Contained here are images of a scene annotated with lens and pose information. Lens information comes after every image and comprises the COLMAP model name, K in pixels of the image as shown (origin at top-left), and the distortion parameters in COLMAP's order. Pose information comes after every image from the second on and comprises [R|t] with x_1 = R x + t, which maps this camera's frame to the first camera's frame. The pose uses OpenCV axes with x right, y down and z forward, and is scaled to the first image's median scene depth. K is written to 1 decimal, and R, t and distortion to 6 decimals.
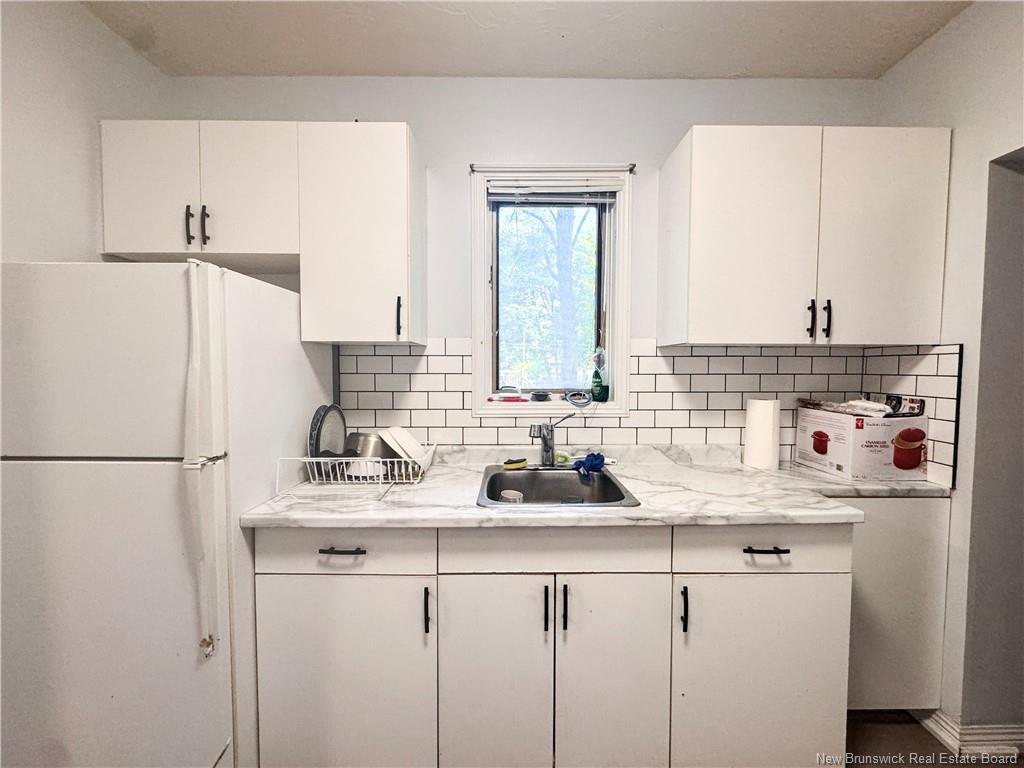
lens RADIAL K [[410.1, 0, 513.3], [0, 410.1, 383.9], [0, 0, 1]] dist [-0.002701, -0.000074]
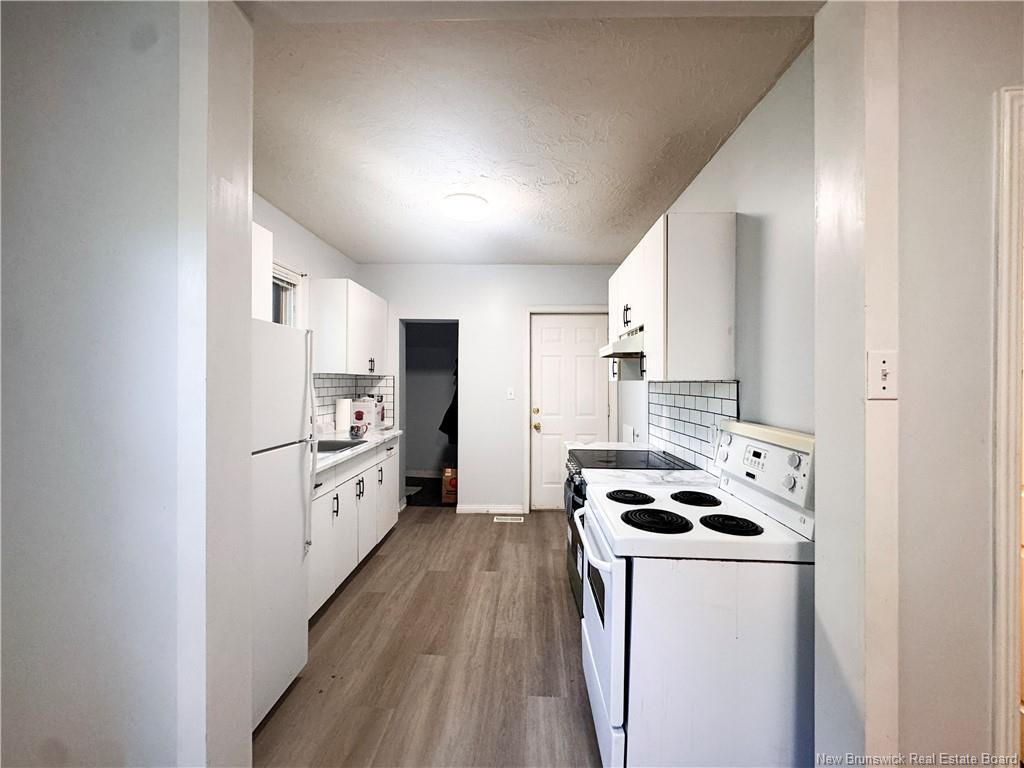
lens RADIAL K [[410.1, 0, 513.3], [0, 410.1, 383.9], [0, 0, 1]] dist [-0.002701, -0.000074]
pose [[0.034674, -0.003673, 0.999392, -1.783283], [0.038475, 0.999257, 0.002338, -0.012336], [-0.998658, 0.038370, 0.034790, 0.023681]]
